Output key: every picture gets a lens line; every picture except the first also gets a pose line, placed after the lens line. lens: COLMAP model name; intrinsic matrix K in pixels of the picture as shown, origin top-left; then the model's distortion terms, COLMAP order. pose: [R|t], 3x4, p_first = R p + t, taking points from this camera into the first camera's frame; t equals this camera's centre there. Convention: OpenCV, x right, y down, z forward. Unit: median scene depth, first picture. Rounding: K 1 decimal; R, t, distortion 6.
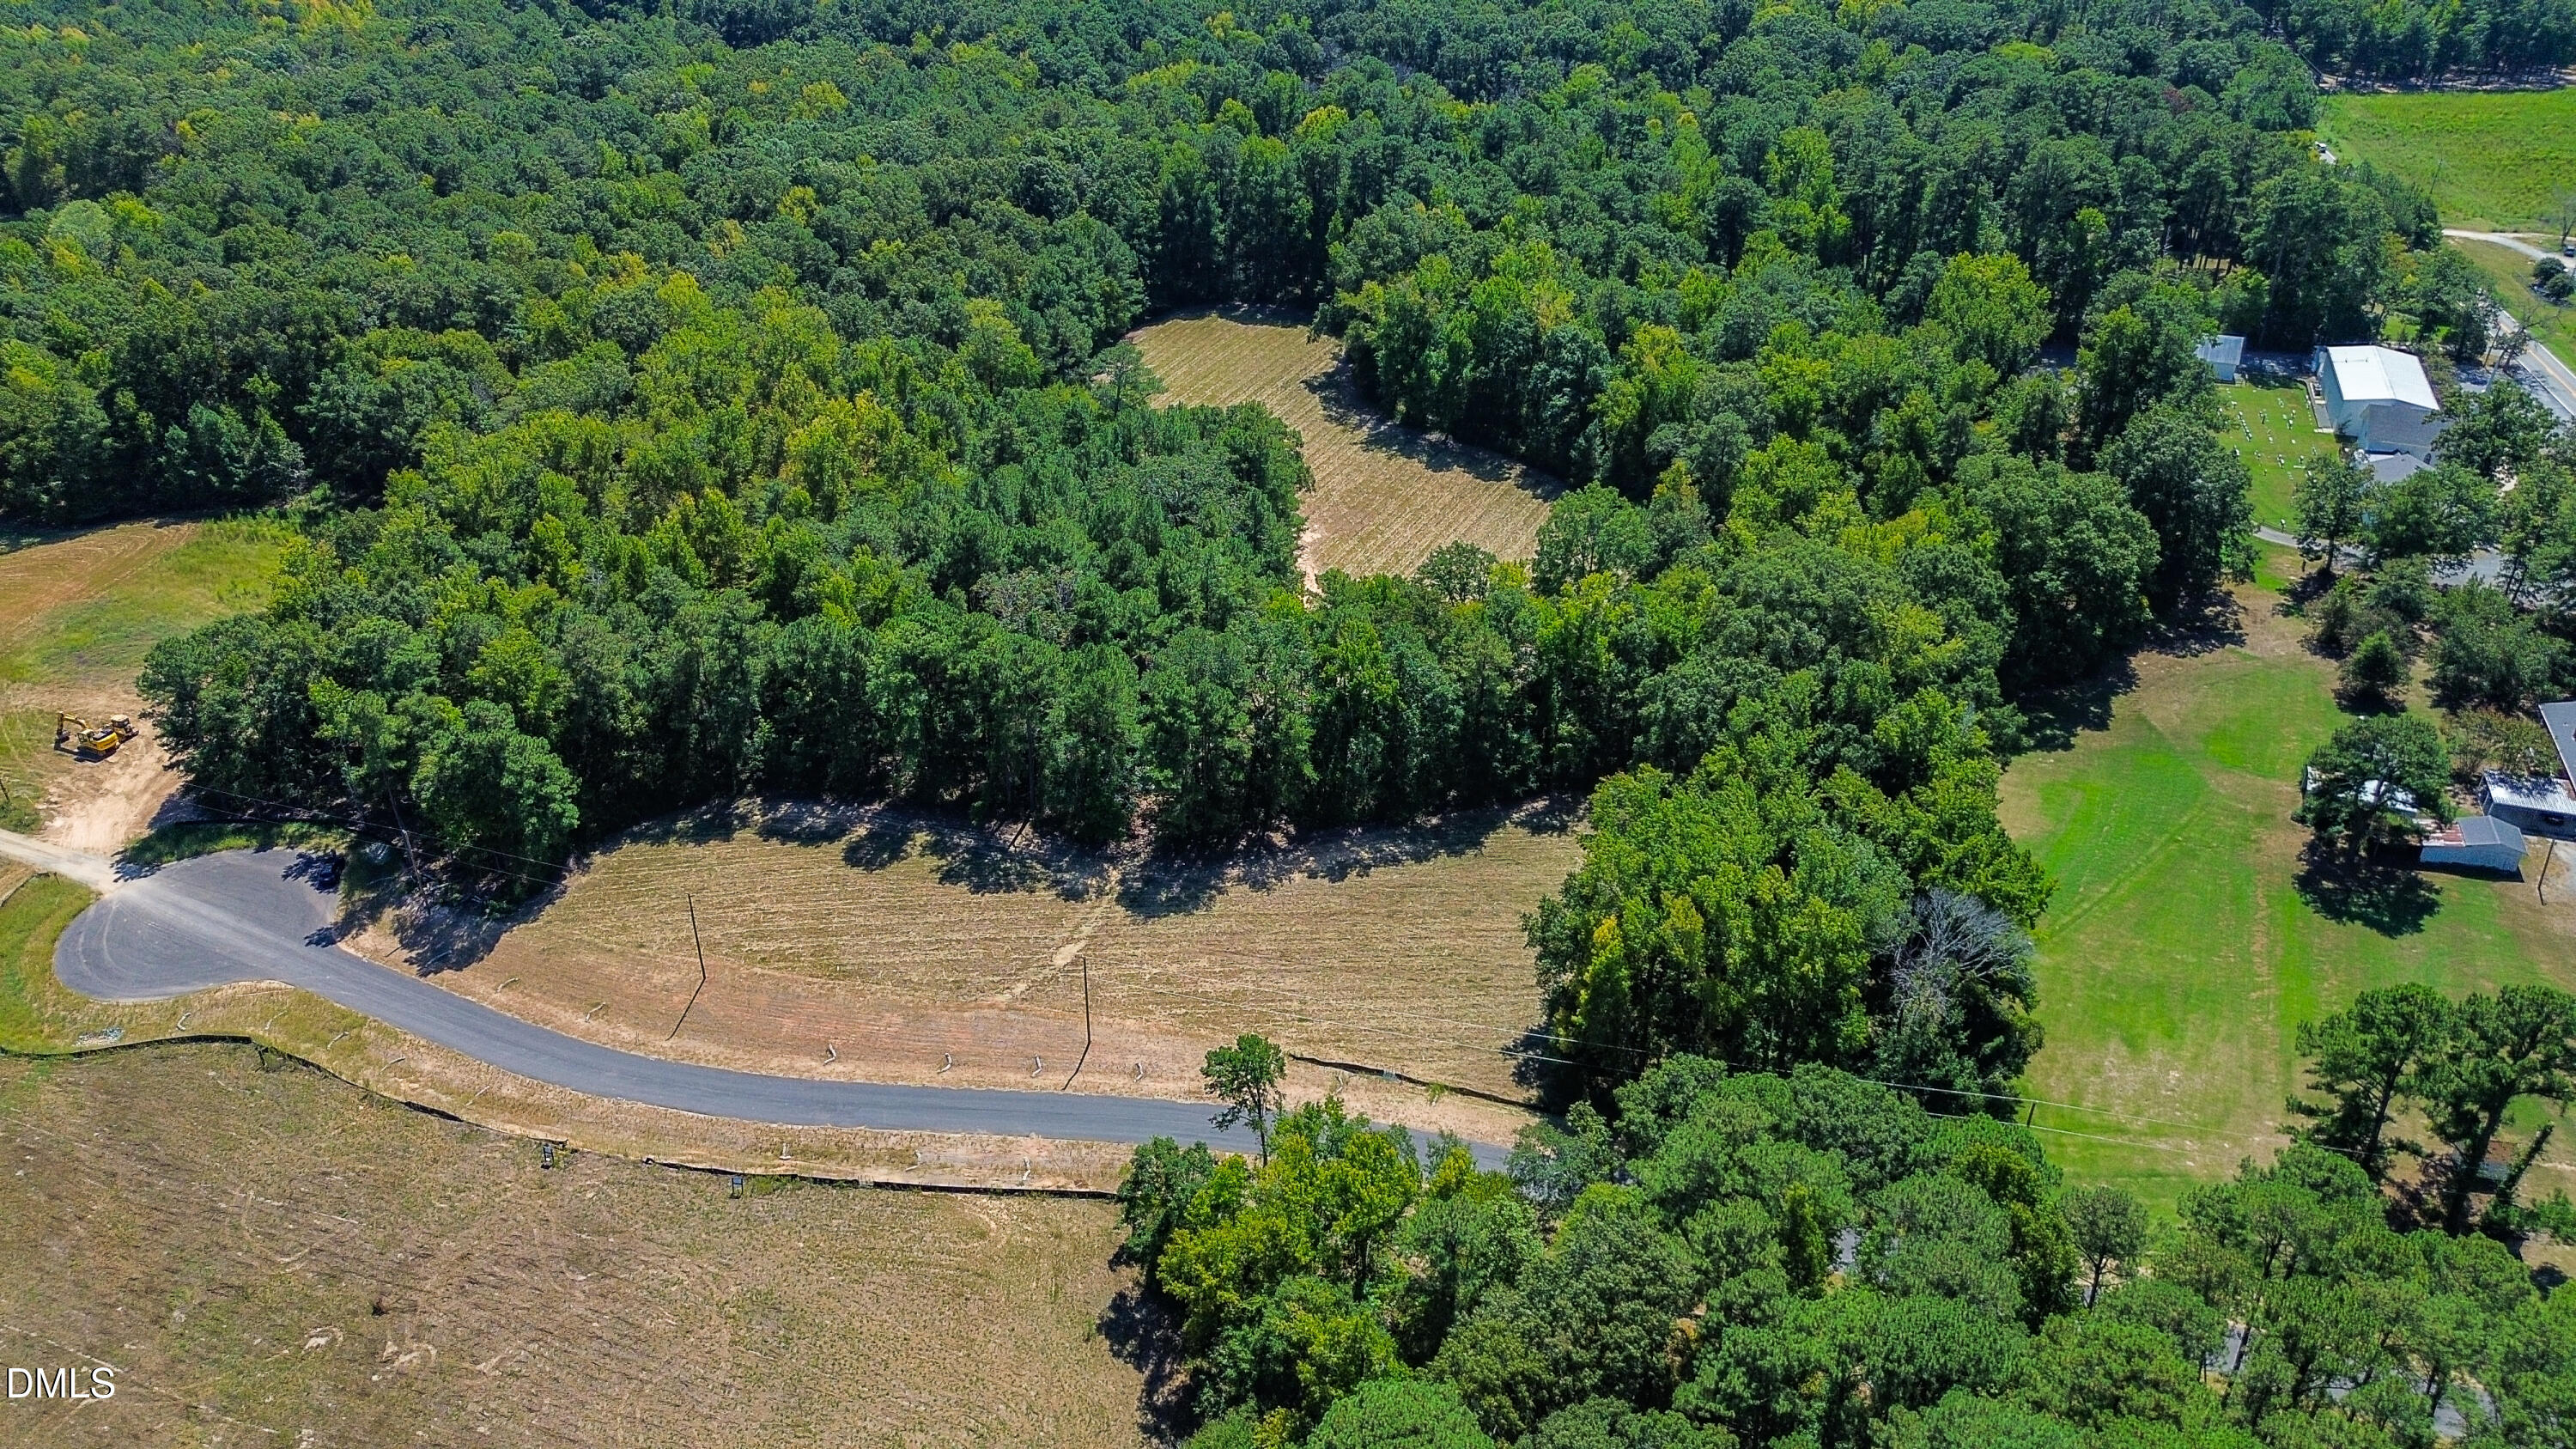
lens RADIAL K [[1826.9, 0, 1294.3], [0, 1826.9, 730.1], [0, 0, 1]] dist [0.068892, -0.066692]
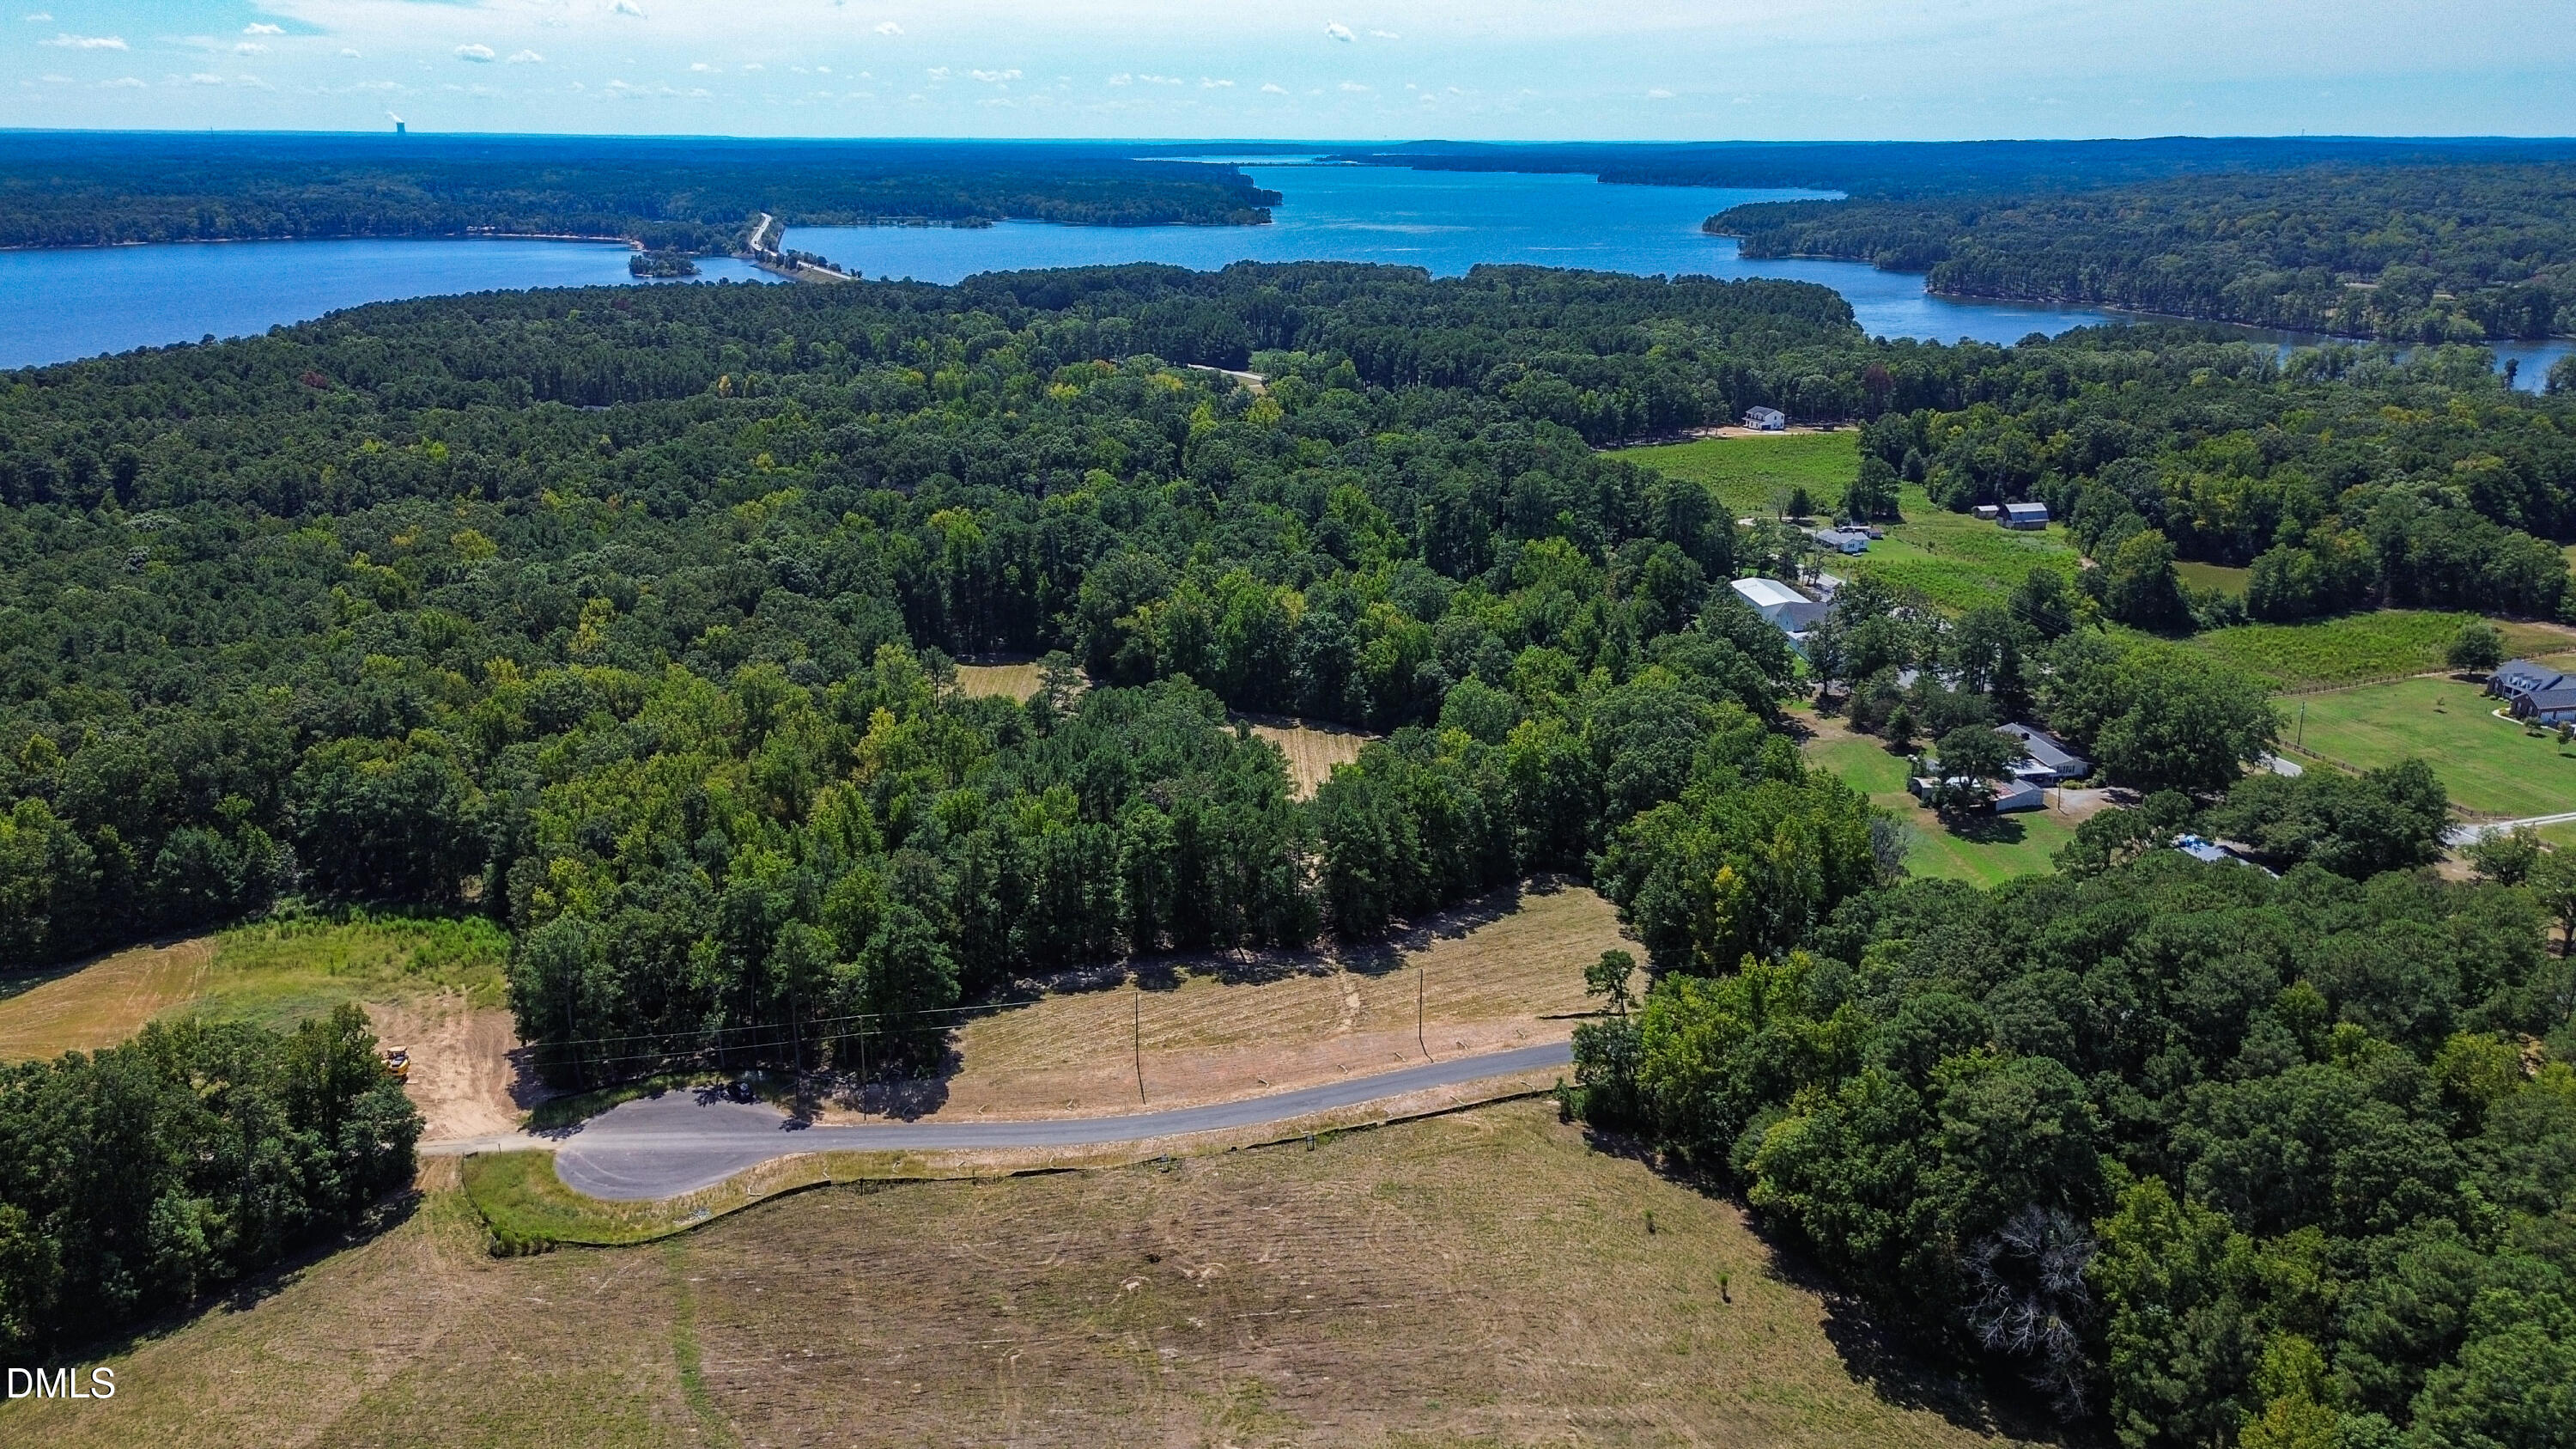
lens RADIAL K [[1823.6, 0, 1294.1], [0, 1823.6, 727.1], [0, 0, 1]] dist [0.075067, -0.075907]
pose [[0.890035, -0.137978, 0.434511, -0.554256], [0.236026, 0.954884, -0.180246, 0.121745], [-0.390037, 0.262981, 0.882447, -0.201329]]
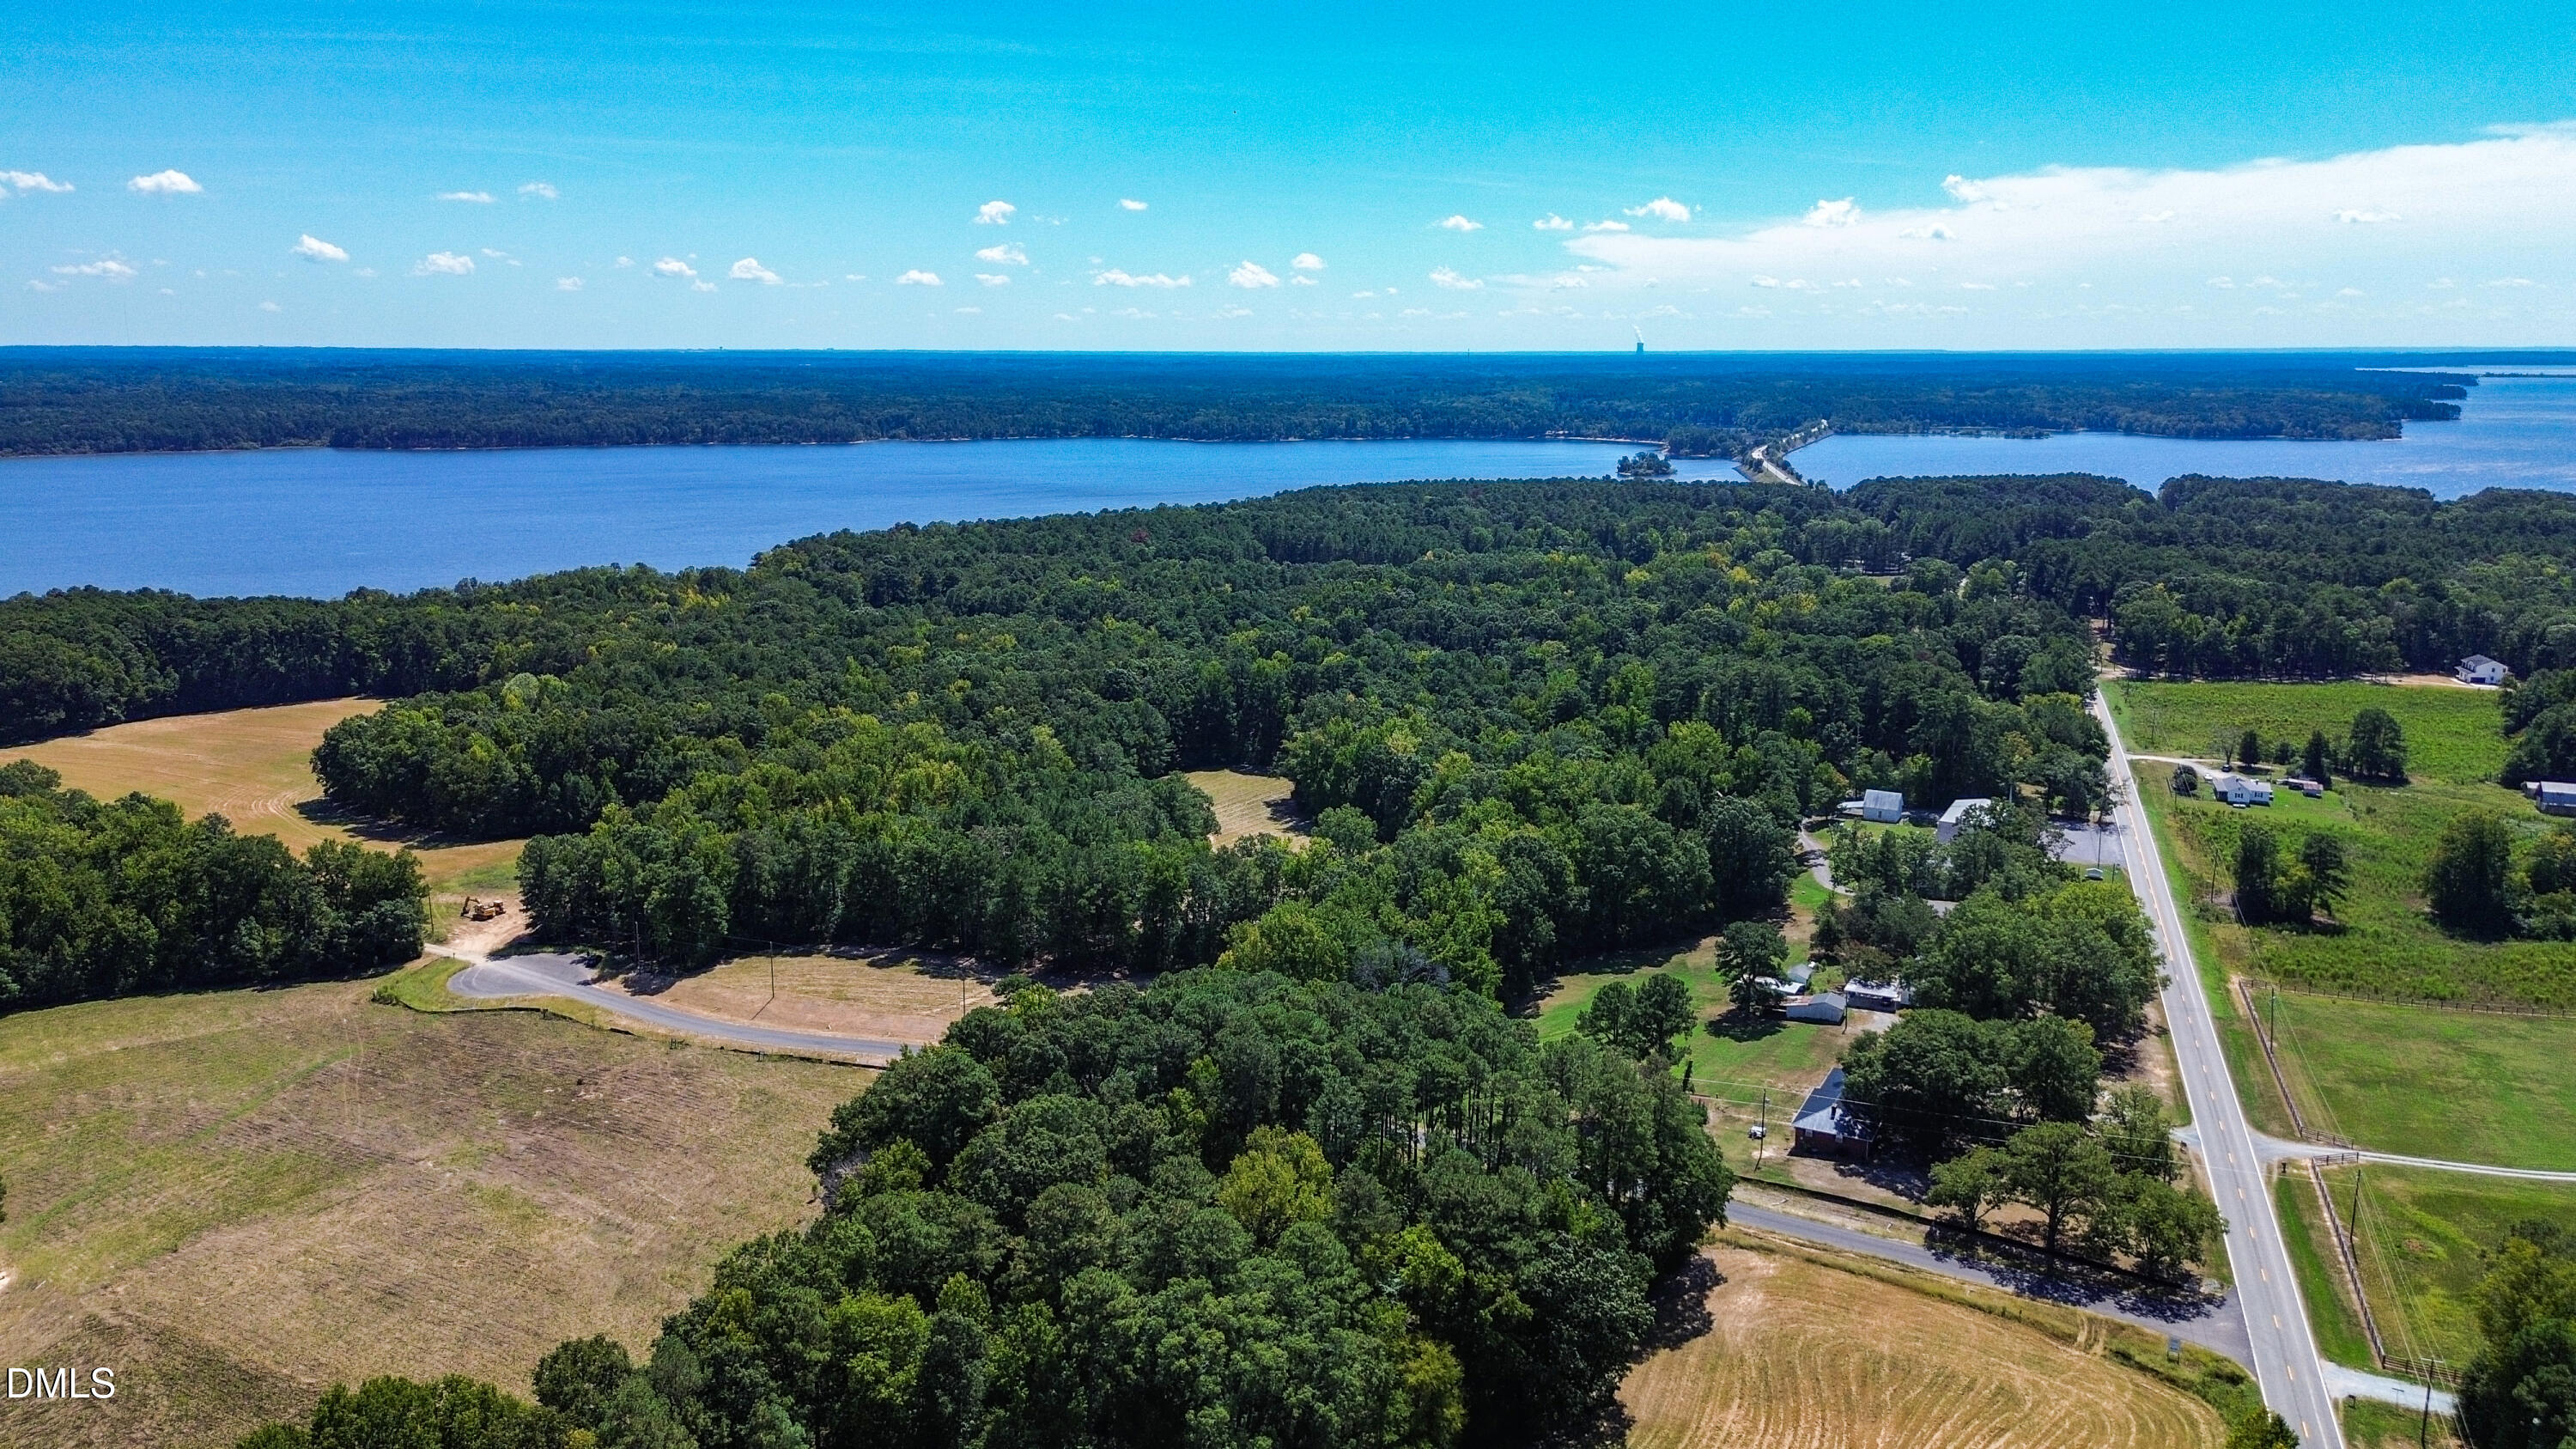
lens RADIAL K [[1826.9, 0, 1294.3], [0, 1826.9, 730.1], [0, 0, 1]] dist [0.068892, -0.066692]
pose [[0.989012, 0.028872, -0.144985, 0.328956], [-0.076060, 0.940356, -0.331581, 0.330043], [0.126764, 0.338965, 0.932220, -0.535753]]
